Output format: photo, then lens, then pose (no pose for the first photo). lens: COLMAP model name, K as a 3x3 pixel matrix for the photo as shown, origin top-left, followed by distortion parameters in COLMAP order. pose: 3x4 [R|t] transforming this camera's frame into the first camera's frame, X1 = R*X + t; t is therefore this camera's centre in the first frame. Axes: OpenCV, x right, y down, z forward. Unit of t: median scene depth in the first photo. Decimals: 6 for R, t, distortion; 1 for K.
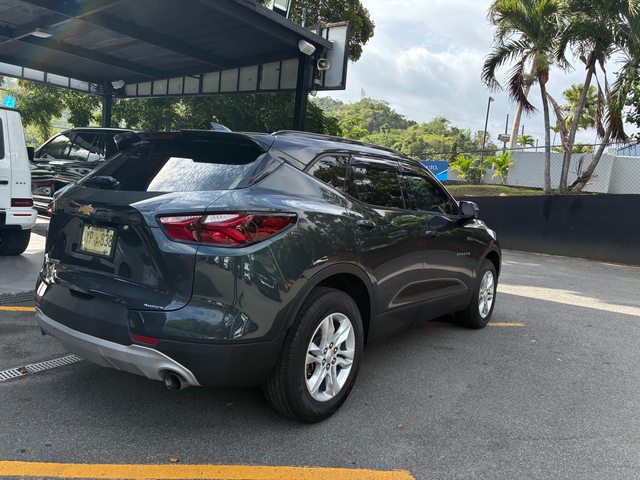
lens RADIAL K [[513.0, 0, 320.0], [0, 513.0, 240.0], [0, 0, 1]] dist [0.009598, 0.008160]
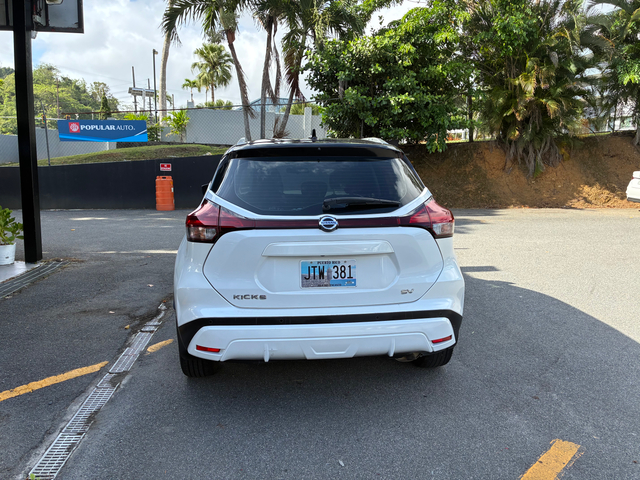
lens RADIAL K [[499.5, 0, 320.0], [0, 499.5, 240.0], [0, 0, 1]] dist [0.076522, -0.107197]
pose [[0.729430, -0.171607, 0.662181, -0.194240], [0.108998, 0.984812, 0.135150, -0.036002], [-0.675316, -0.026406, 0.737056, 0.137044]]
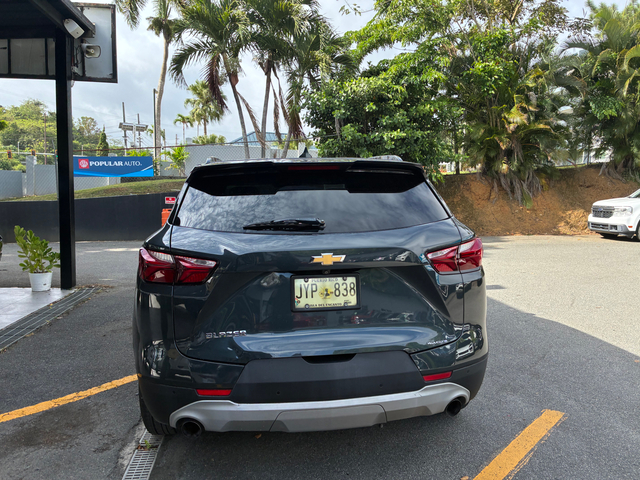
lens RADIAL K [[513.0, 0, 320.0], [0, 513.0, 240.0], [0, 0, 1]] dist [0.009598, 0.008160]
pose [[0.704376, -0.138611, 0.696162, -0.273639], [0.118439, 0.989950, 0.077270, -0.040903], [-0.699876, 0.028026, 0.713714, 0.104237]]
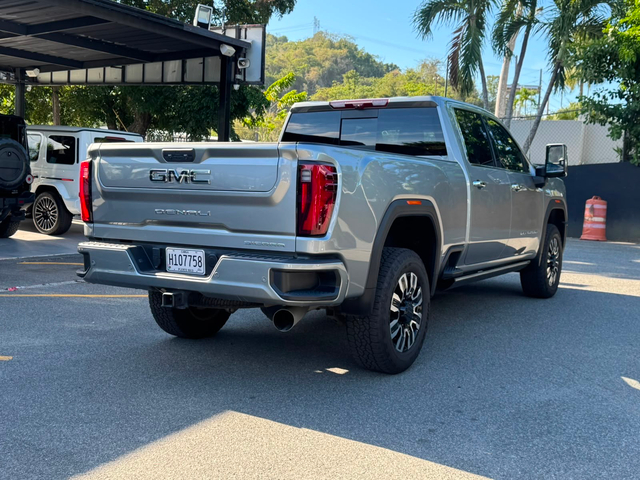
lens RADIAL K [[917.3, 0, 320.0], [0, 917.3, 240.0], [0, 0, 1]] dist [0.128415, -0.094256]
pose [[0.997400, -0.043003, 0.057819, 0.031158], [0.044242, 0.998814, -0.020321, 0.070859], [-0.056877, 0.022826, 0.998120, -0.770400]]
